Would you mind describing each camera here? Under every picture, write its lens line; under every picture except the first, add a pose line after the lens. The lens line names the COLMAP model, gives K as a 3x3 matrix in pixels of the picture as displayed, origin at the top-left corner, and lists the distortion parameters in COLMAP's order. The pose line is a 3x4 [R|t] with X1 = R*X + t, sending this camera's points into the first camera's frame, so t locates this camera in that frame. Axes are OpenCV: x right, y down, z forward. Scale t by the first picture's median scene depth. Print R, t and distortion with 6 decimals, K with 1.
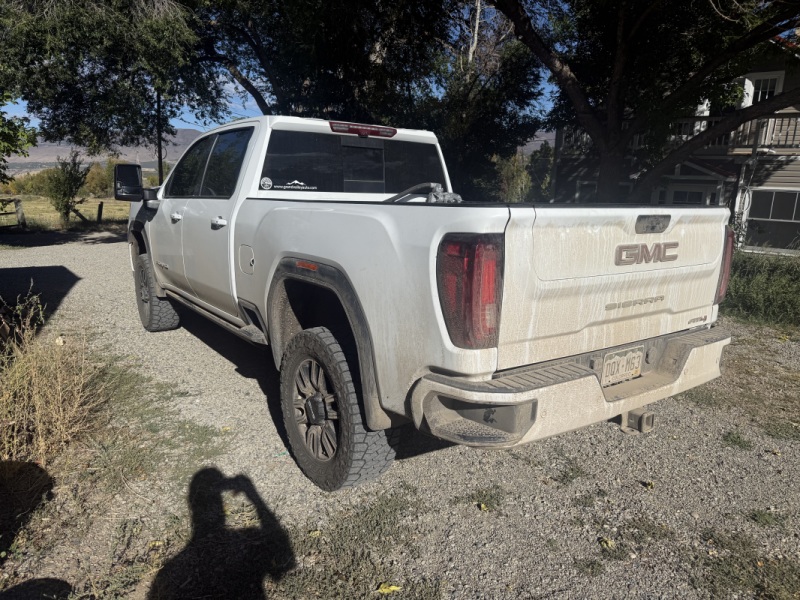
lens RADIAL K [[567.6, 0, 404.2], [0, 567.6, 295.4], [0, 0, 1]] dist [-0.011711, 0.003741]
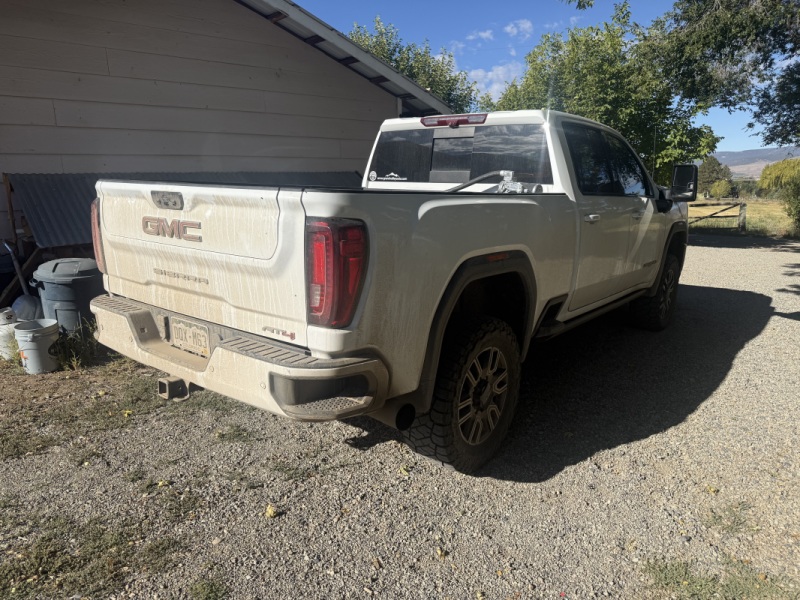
lens RADIAL K [[567.6, 0, 398.7], [0, 567.6, 298.7], [0, 0, 1]] dist [-0.011711, 0.003741]
pose [[0.262709, 0.176132, -0.948663, 1.330286], [-0.183724, 0.974341, 0.130021, -0.137971], [0.947222, 0.140135, 0.288327, 0.951820]]
